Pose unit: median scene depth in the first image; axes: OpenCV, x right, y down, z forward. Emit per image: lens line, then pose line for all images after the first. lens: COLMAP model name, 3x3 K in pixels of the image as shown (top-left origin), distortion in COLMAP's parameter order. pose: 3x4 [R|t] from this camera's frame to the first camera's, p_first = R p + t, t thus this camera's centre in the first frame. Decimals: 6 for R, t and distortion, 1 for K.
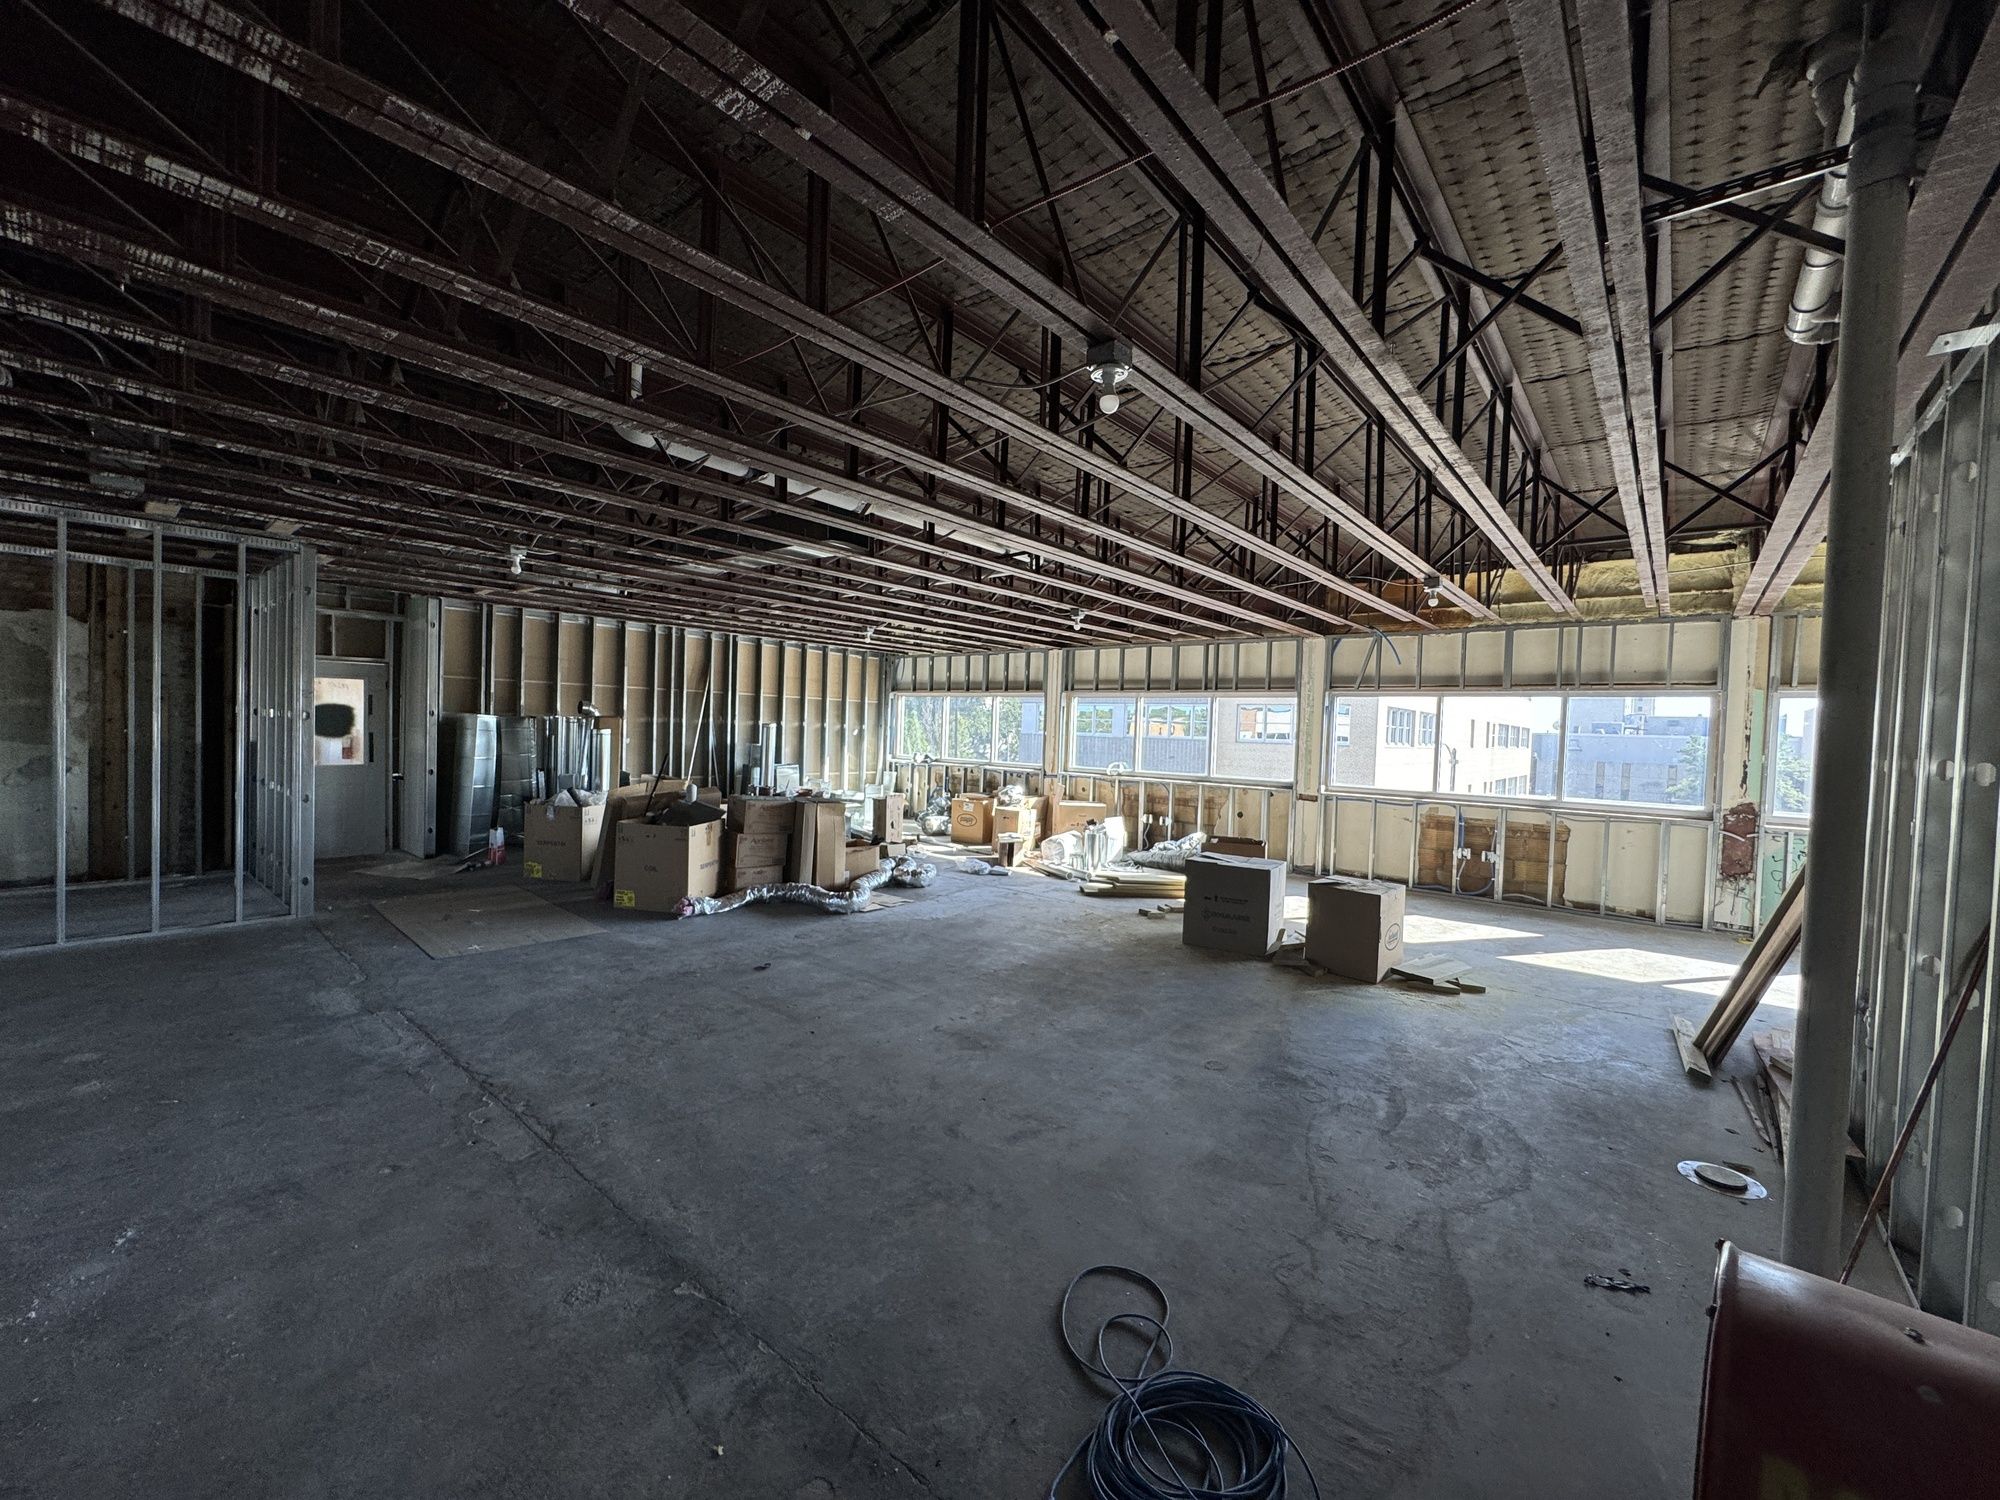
lens RADIAL K [[797.5, 0, 1000.0], [0, 797.5, 750.0], [0, 0, 1]] dist [-0.001958, 0.000272]
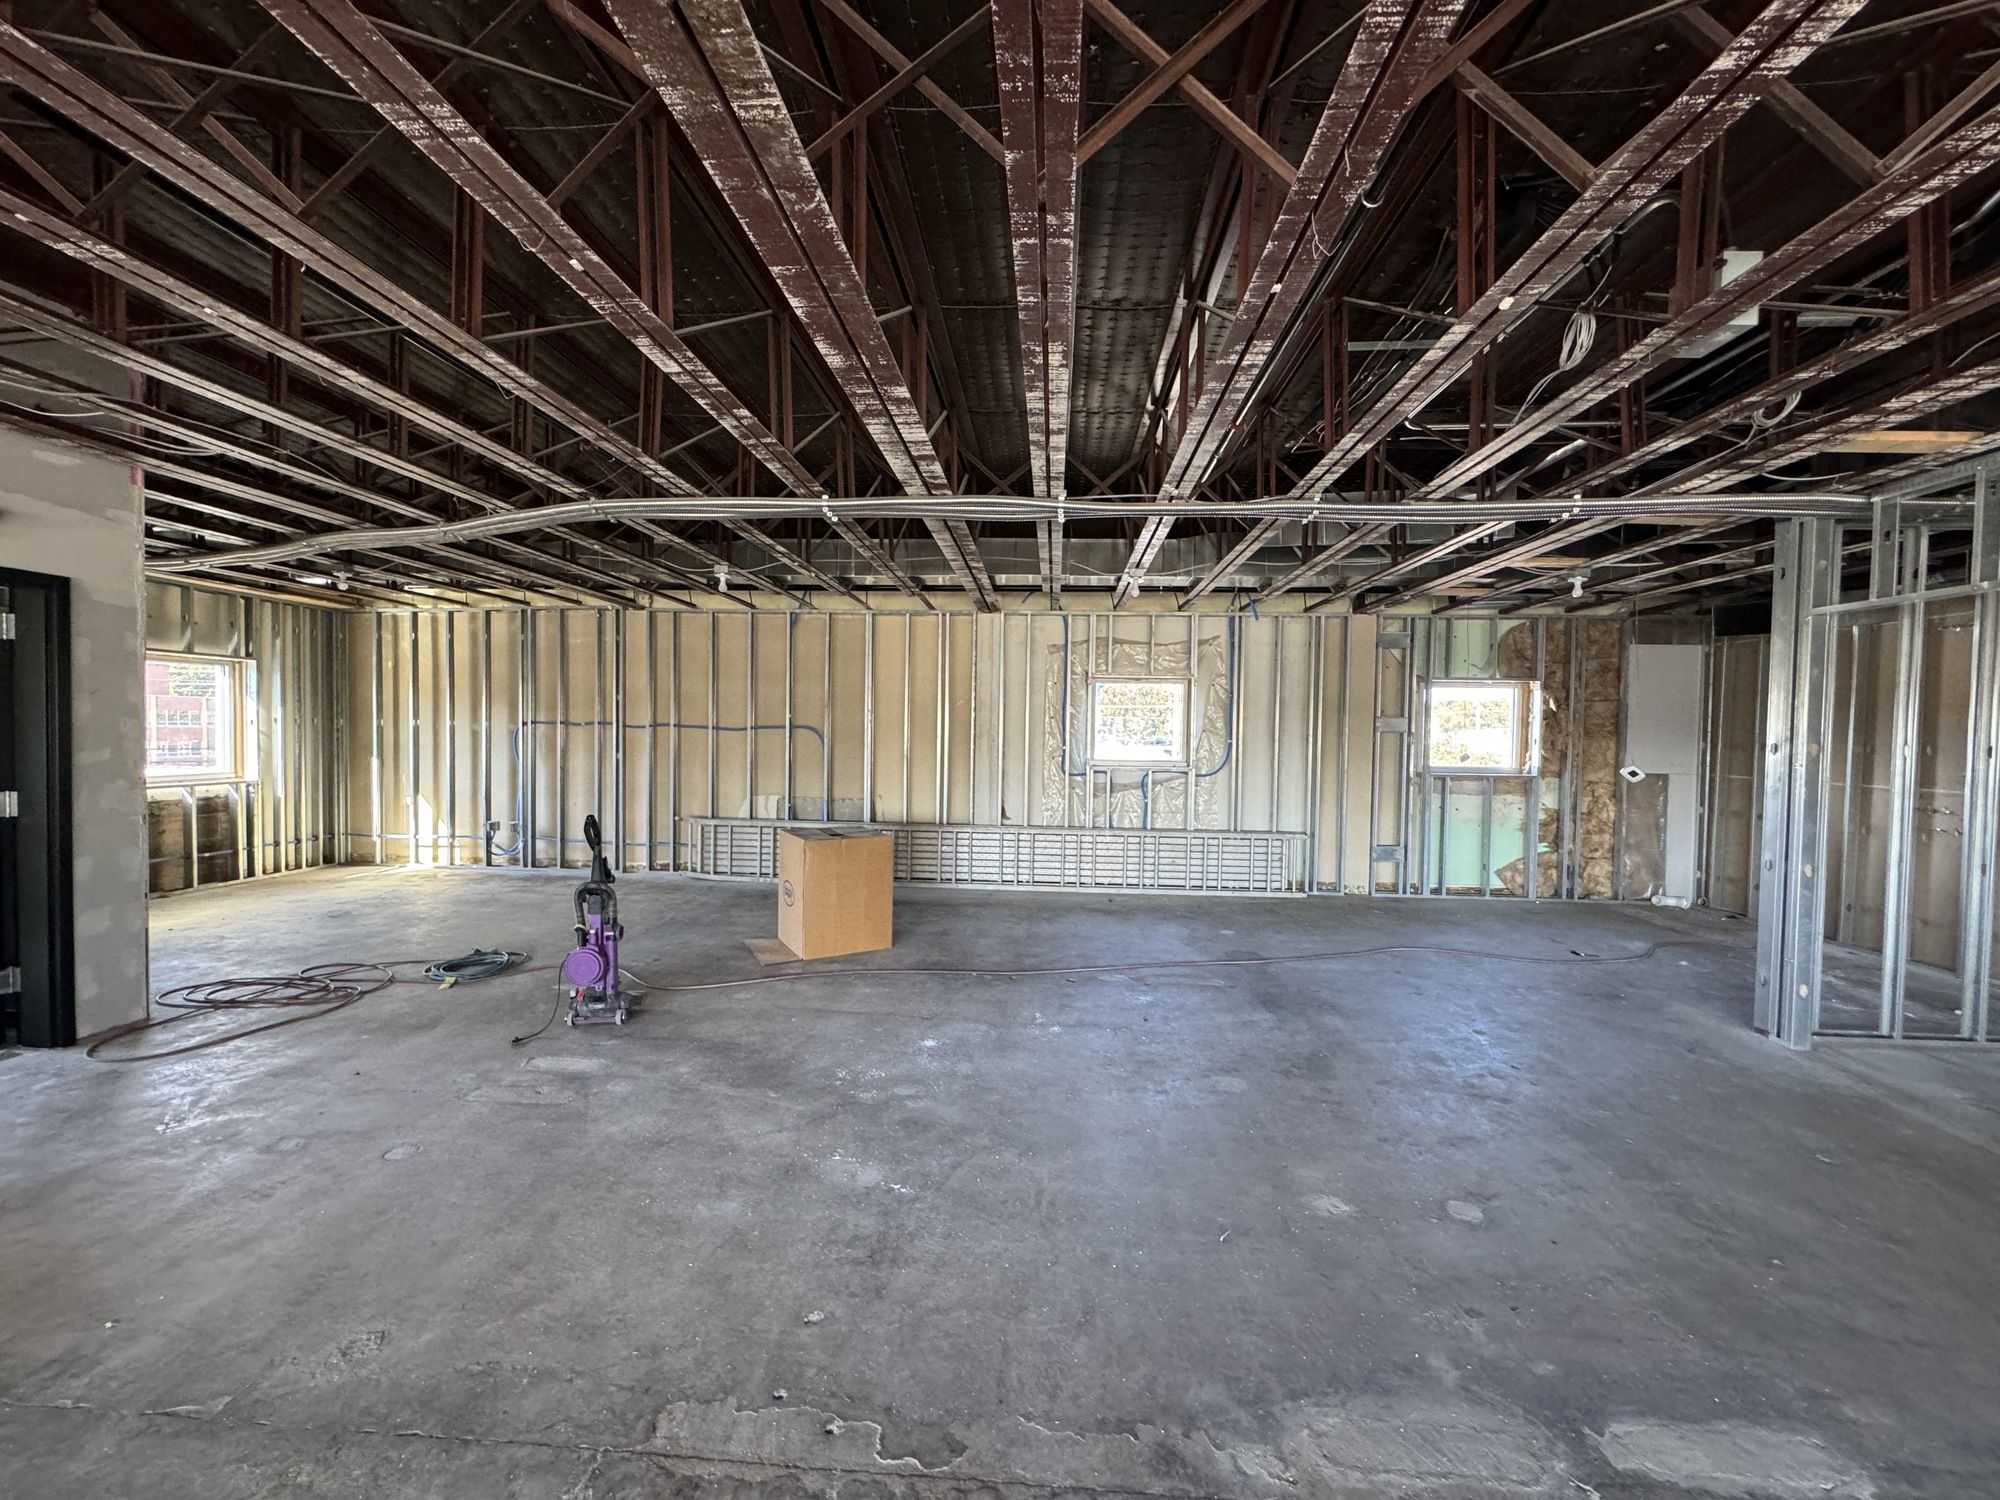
lens RADIAL K [[797.5, 0, 1000.0], [0, 797.5, 750.0], [0, 0, 1]] dist [-0.001958, 0.000272]
pose [[-0.806897, -0.026663, -0.590089, -0.369528], [-0.058203, 0.997708, 0.034506, -0.052236], [0.587817, 0.062188, -0.806600, 1.423519]]
